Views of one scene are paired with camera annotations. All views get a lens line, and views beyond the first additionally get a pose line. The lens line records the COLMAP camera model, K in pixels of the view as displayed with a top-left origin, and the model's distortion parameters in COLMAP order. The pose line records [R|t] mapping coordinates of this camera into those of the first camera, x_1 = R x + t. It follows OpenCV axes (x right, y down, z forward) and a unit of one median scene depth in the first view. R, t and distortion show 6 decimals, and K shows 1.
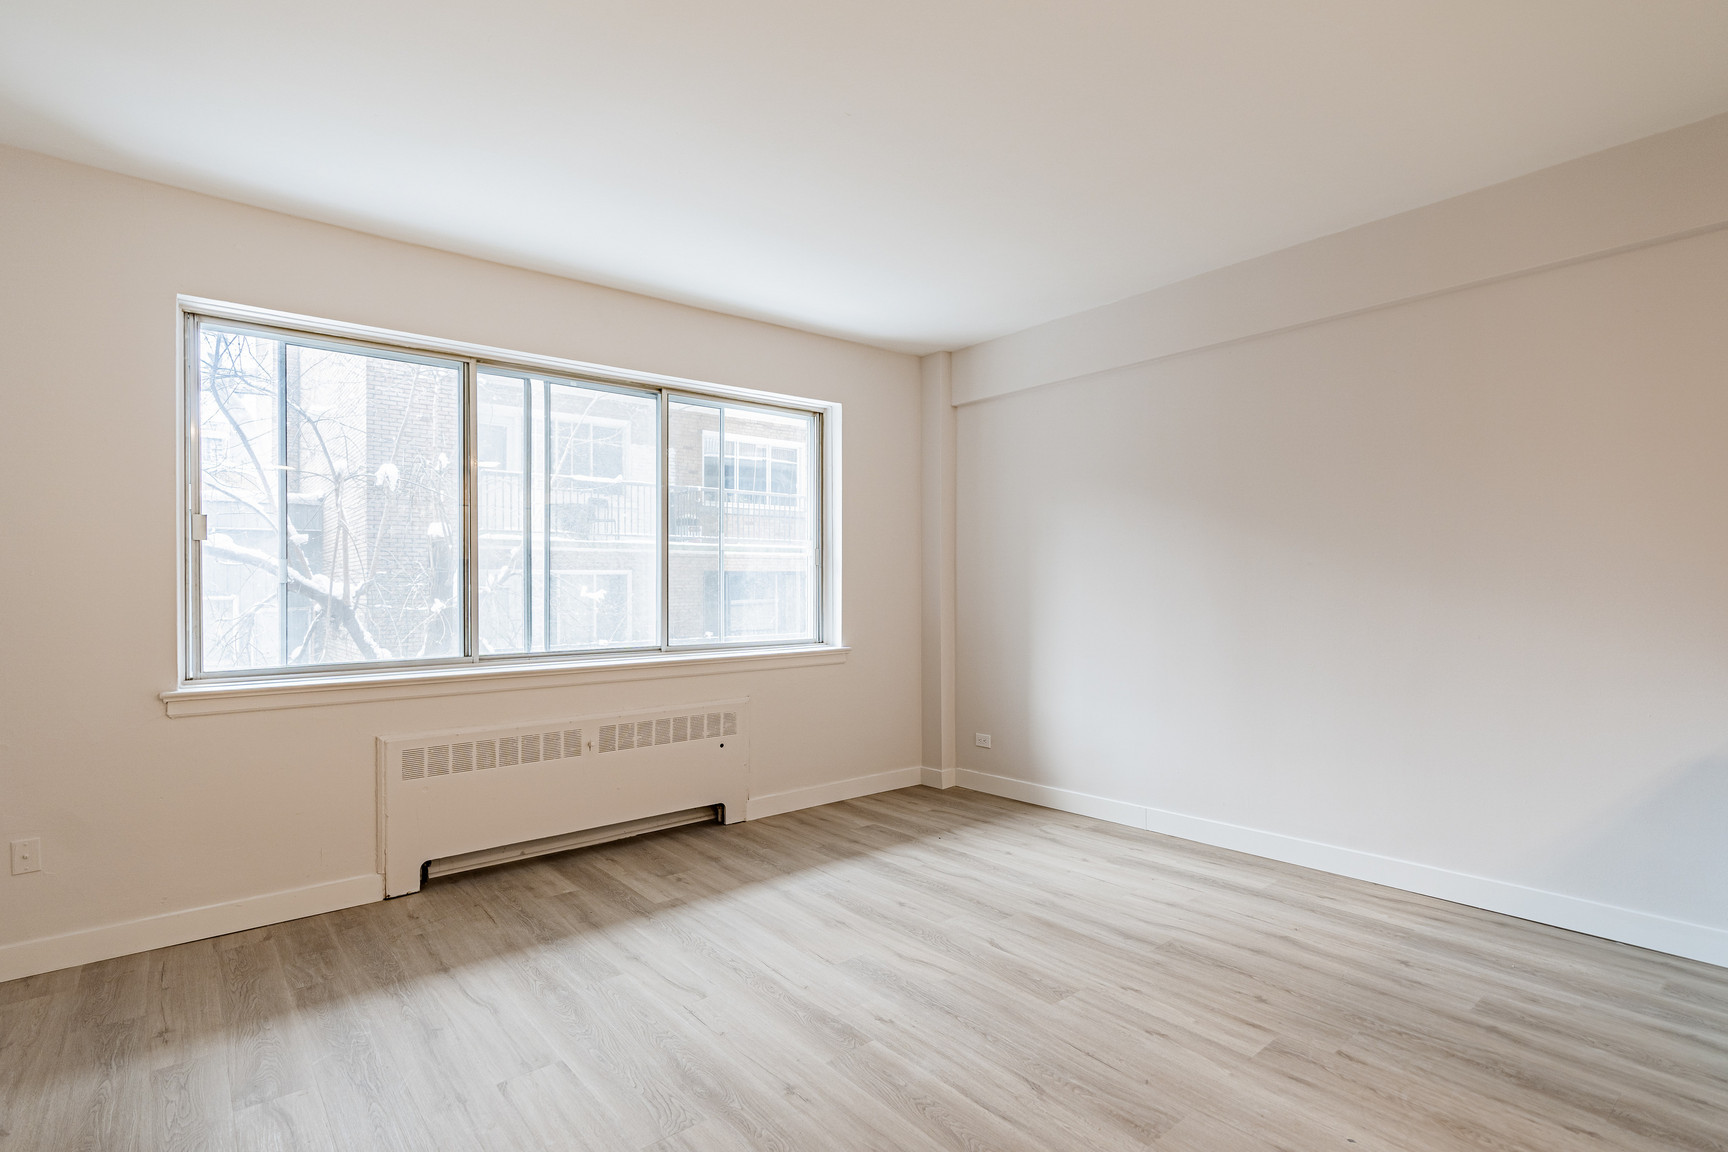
lens RADIAL K [[844.2, 0, 870.1], [0, 844.2, 584.7], [0, 0, 1]] dist [-0.002777, 0.003192]
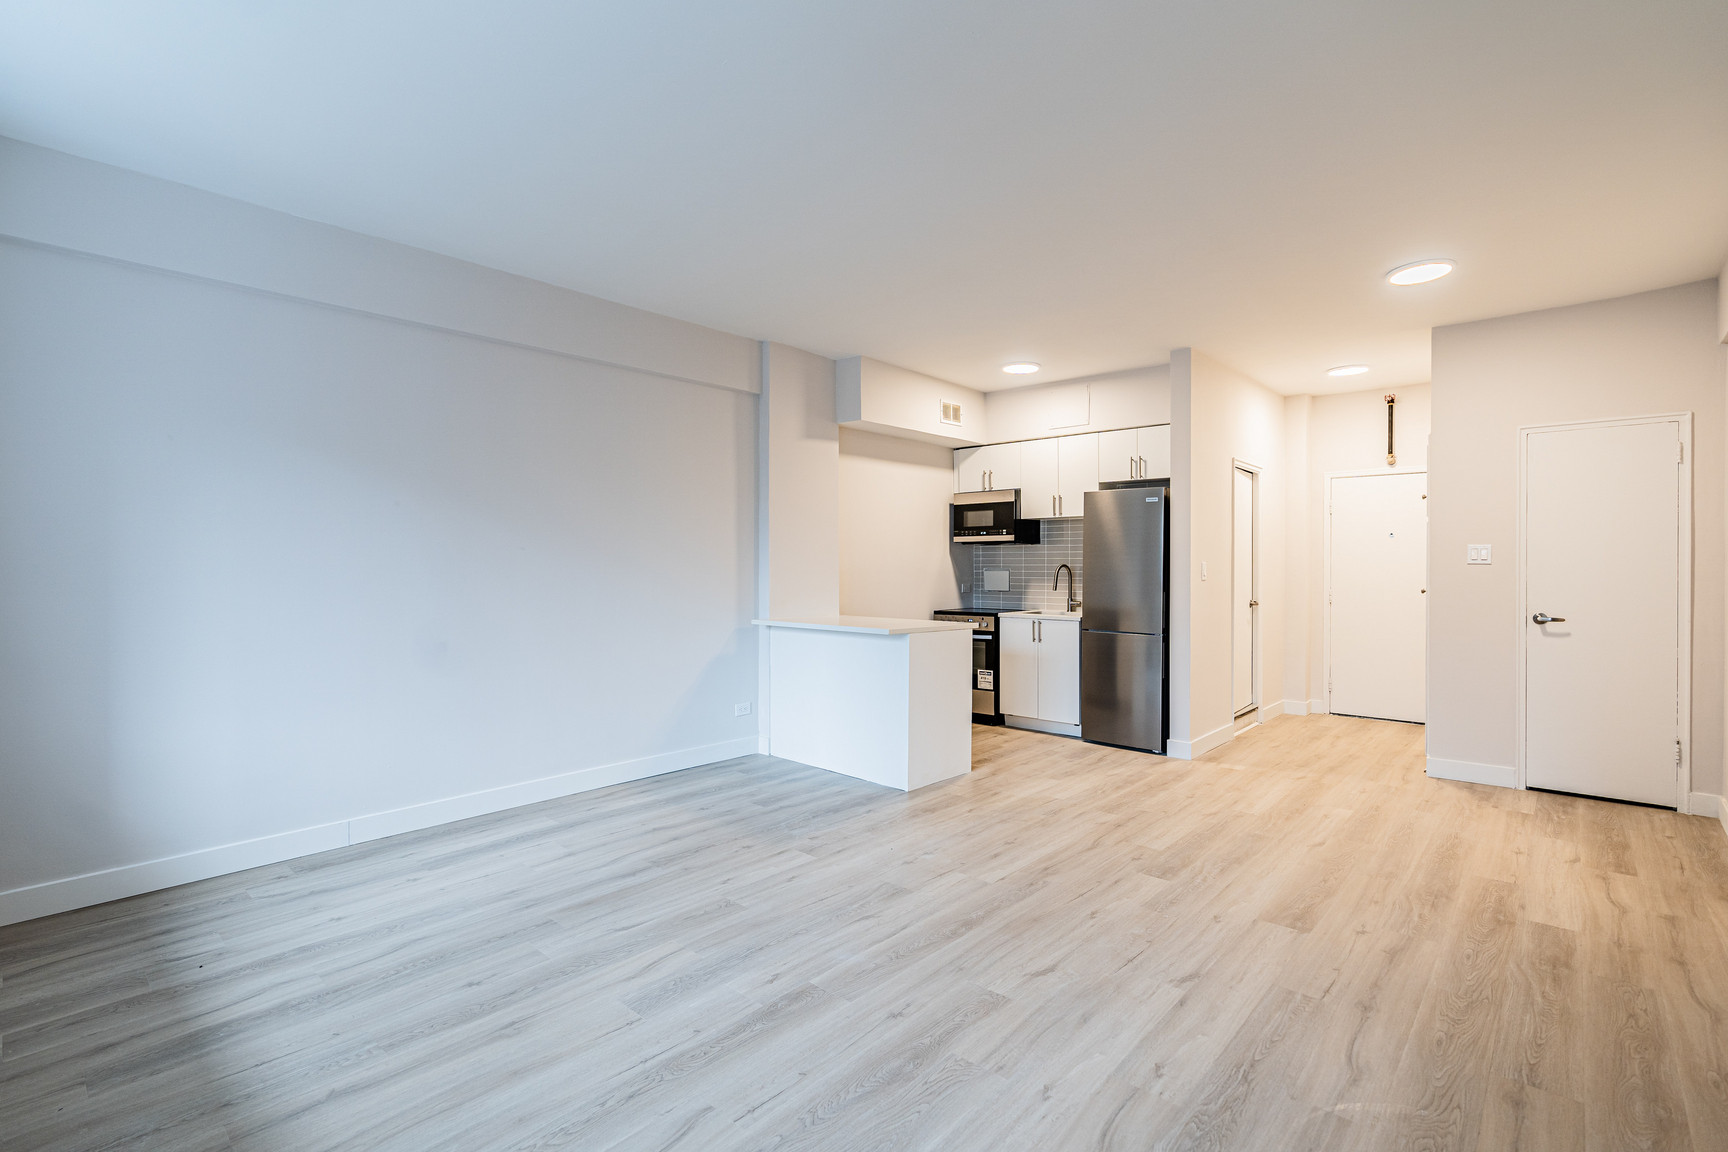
lens RADIAL K [[791.8, 0, 859.2], [0, 791.8, 580.7], [0, 0, 1]] dist [-0.009808, 0.004262]
pose [[-0.134606, -0.009368, 0.990855, -0.660953], [-0.003209, 0.999954, 0.009018, 0.008141], [-0.990894, -0.001966, -0.134629, 0.702626]]
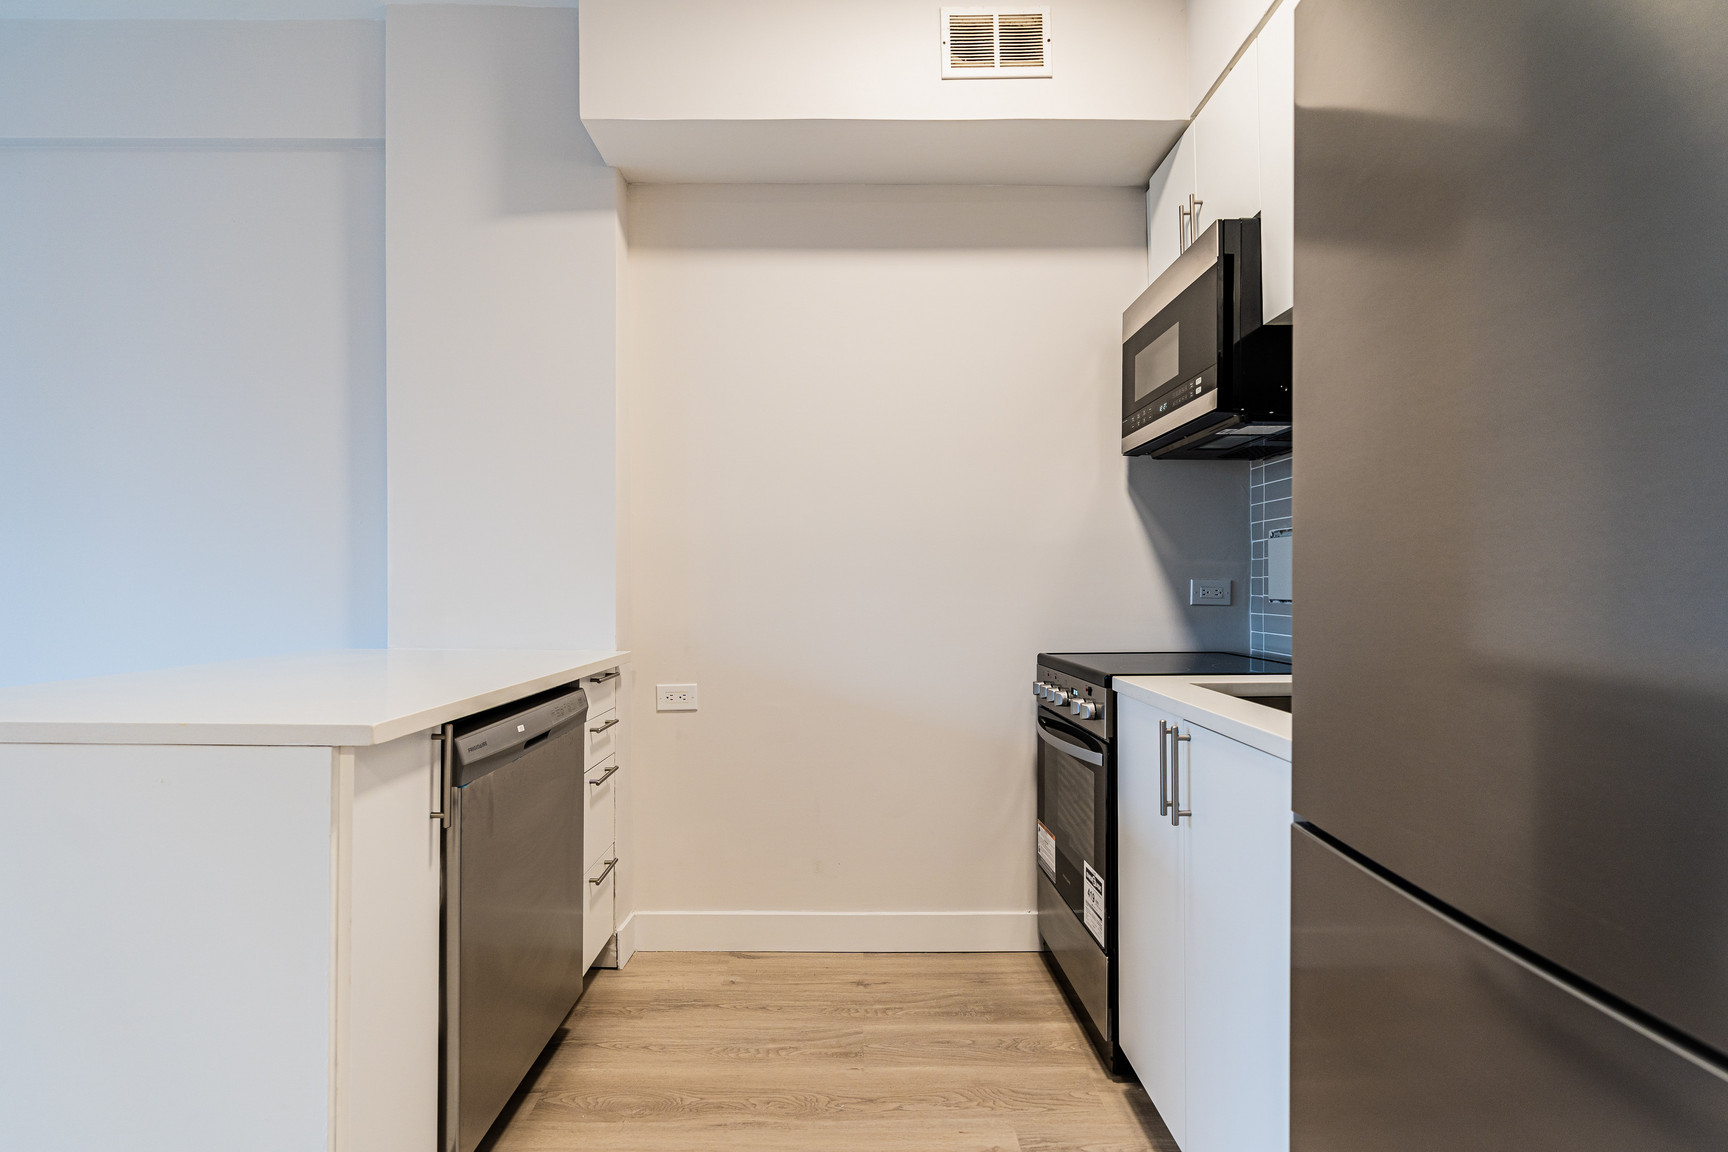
lens RADIAL K [[791.8, 0, 874.9], [0, 791.8, 582.8], [0, 0, 1]] dist [-0.009808, 0.004262]
pose [[0.625693, 0.008771, 0.780020, 0.548224], [-0.005741, 0.999961, -0.006639, 0.041429], [-0.780048, -0.000324, 0.625720, -0.011676]]
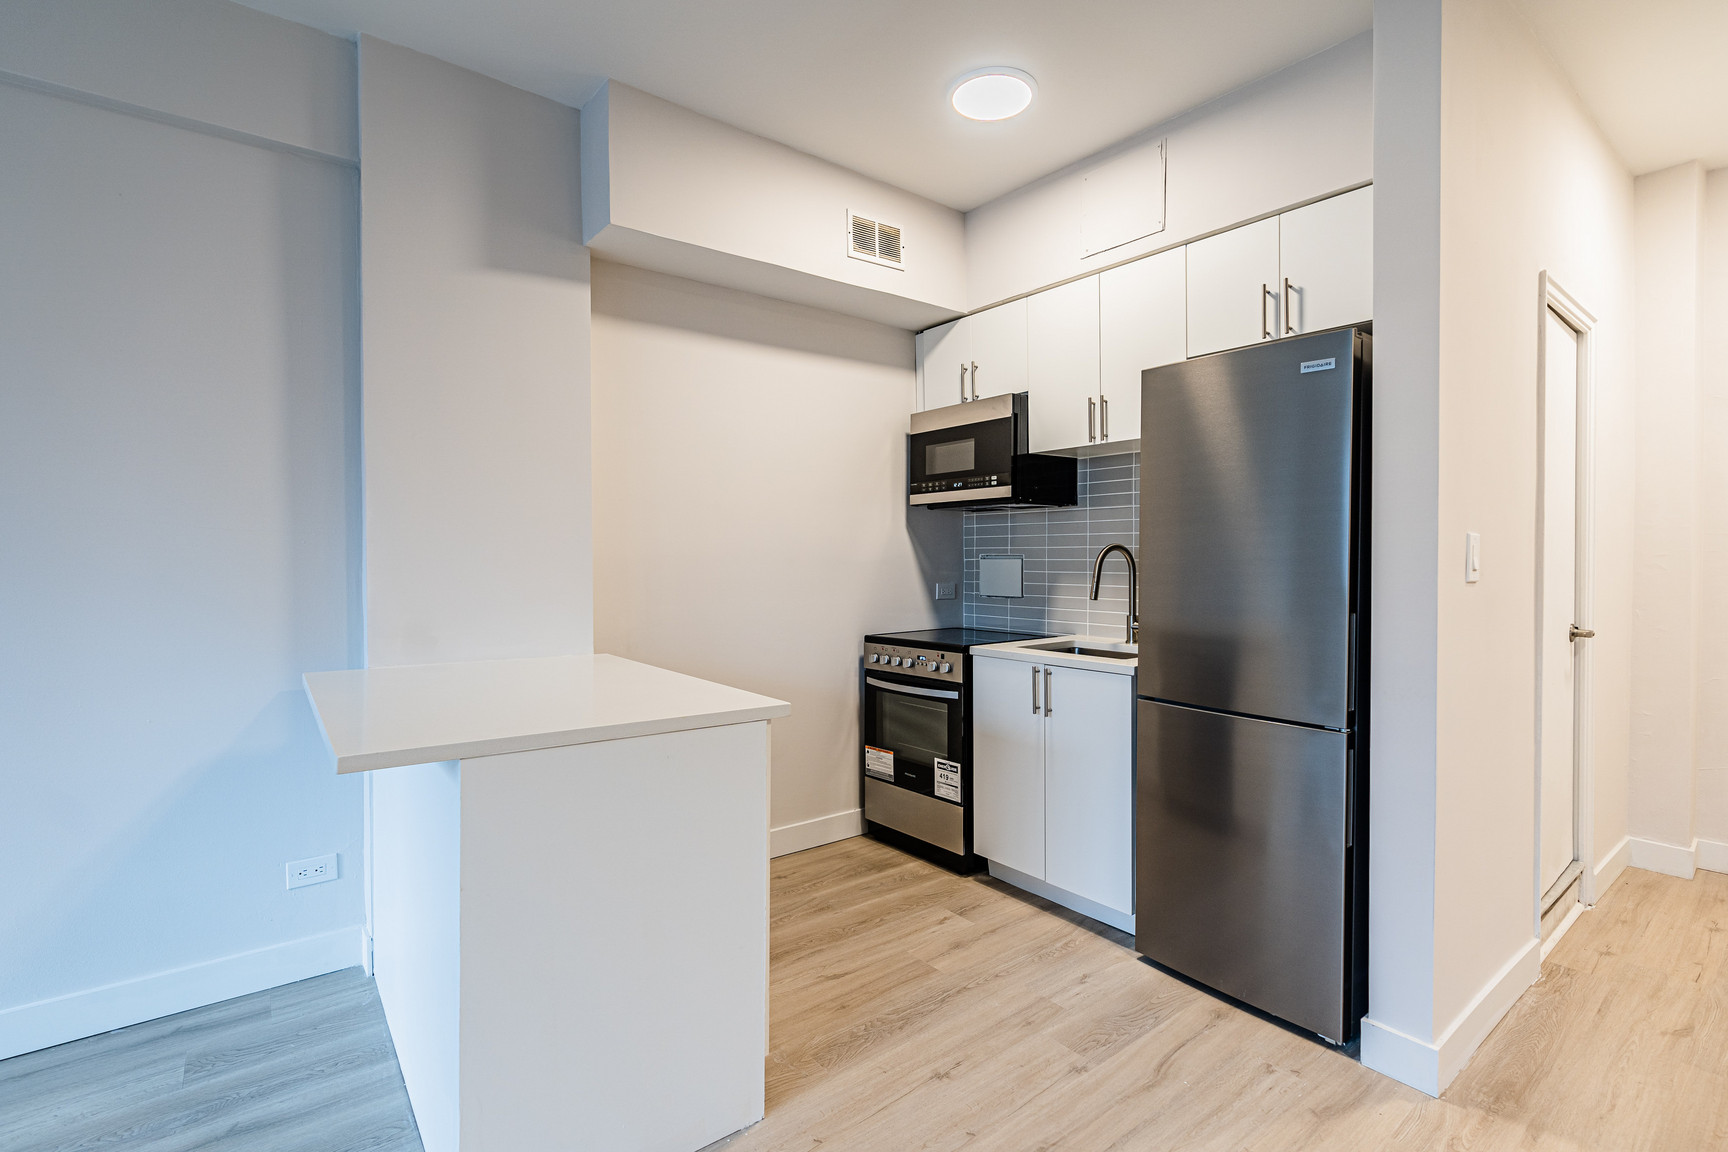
lens RADIAL K [[791.8, 0, 862.4], [0, 791.8, 569.1], [0, 0, 1]] dist [-0.009808, 0.004262]
pose [[0.035826, -0.006296, 0.999338, 0.173344], [-0.000145, 0.999980, 0.006305, 0.007204], [-0.999358, -0.000371, 0.035824, 0.254271]]
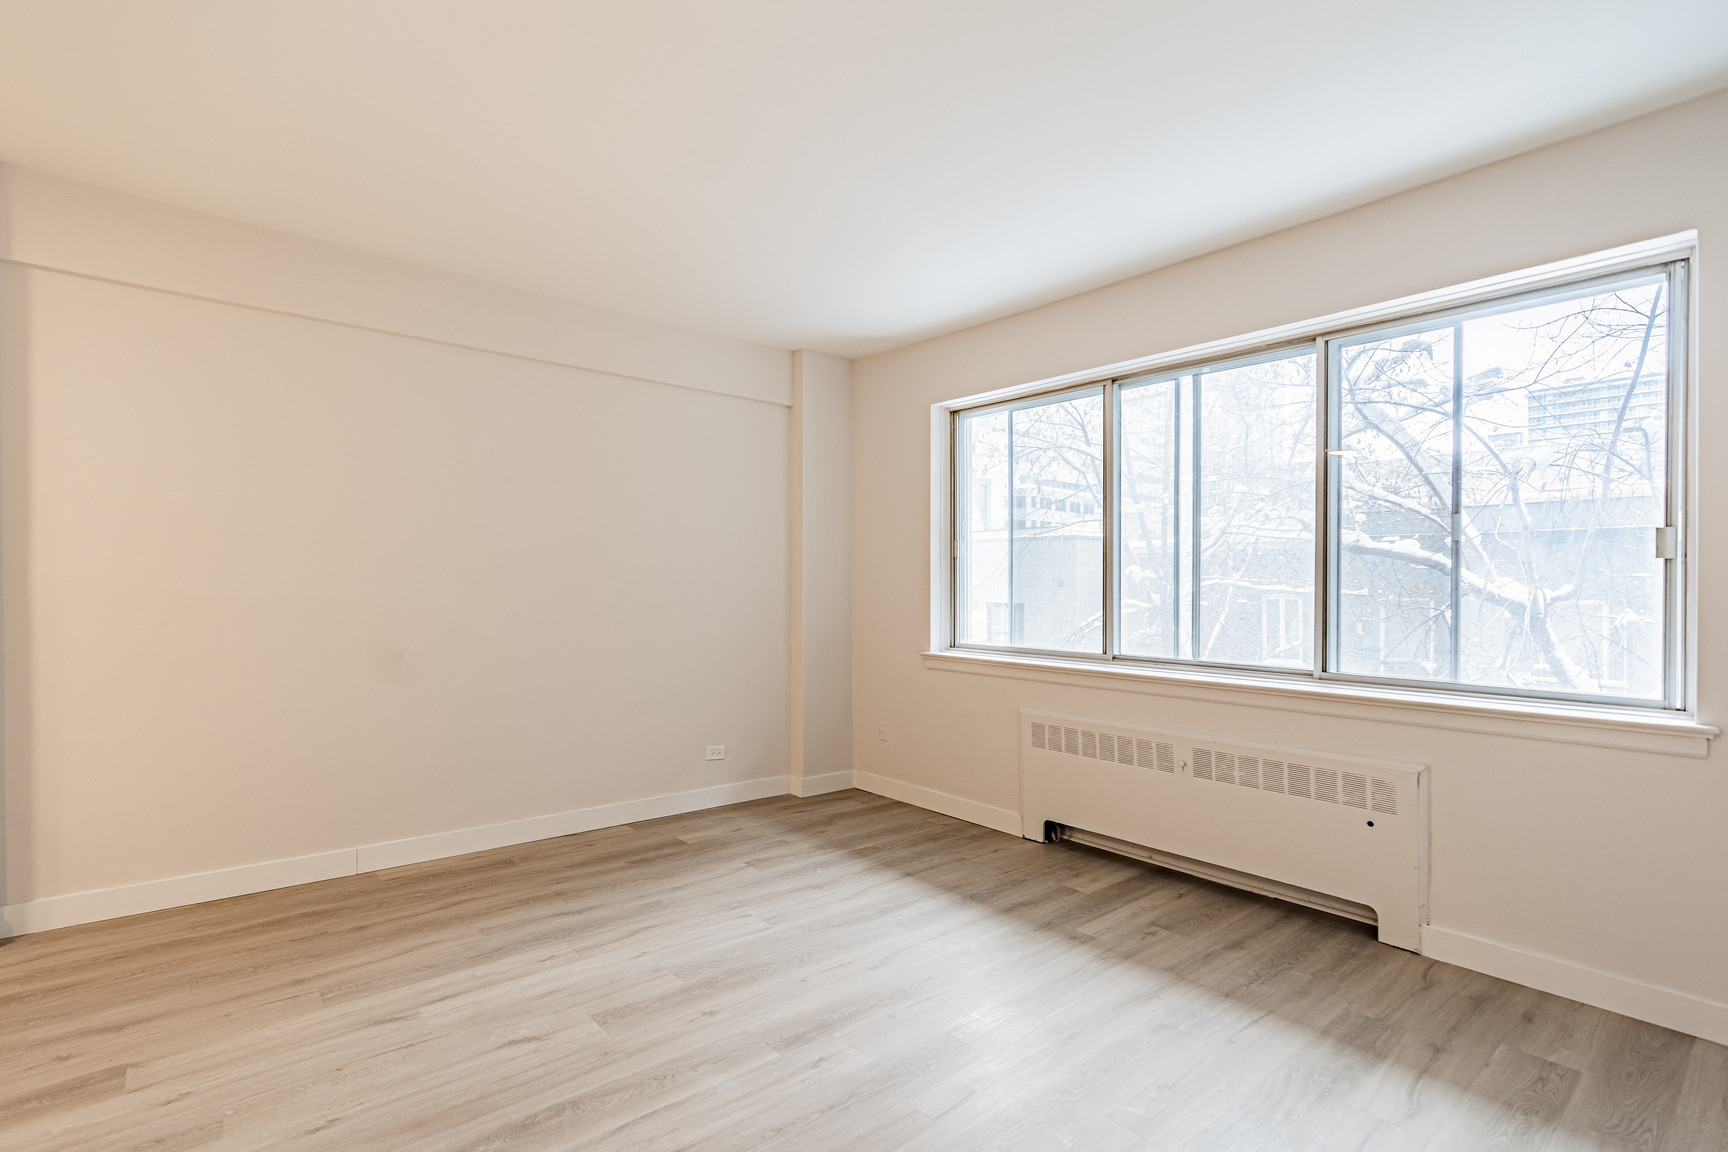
lens RADIAL K [[791.8, 0, 814.5], [0, 791.8, 601.3], [0, 0, 1]] dist [-0.009808, 0.004262]
pose [[-0.022916, 0.020690, -0.999523, 0.594186], [-0.004636, 0.999773, 0.020802, -0.004358], [0.999727, 0.005110, -0.022815, 0.692252]]
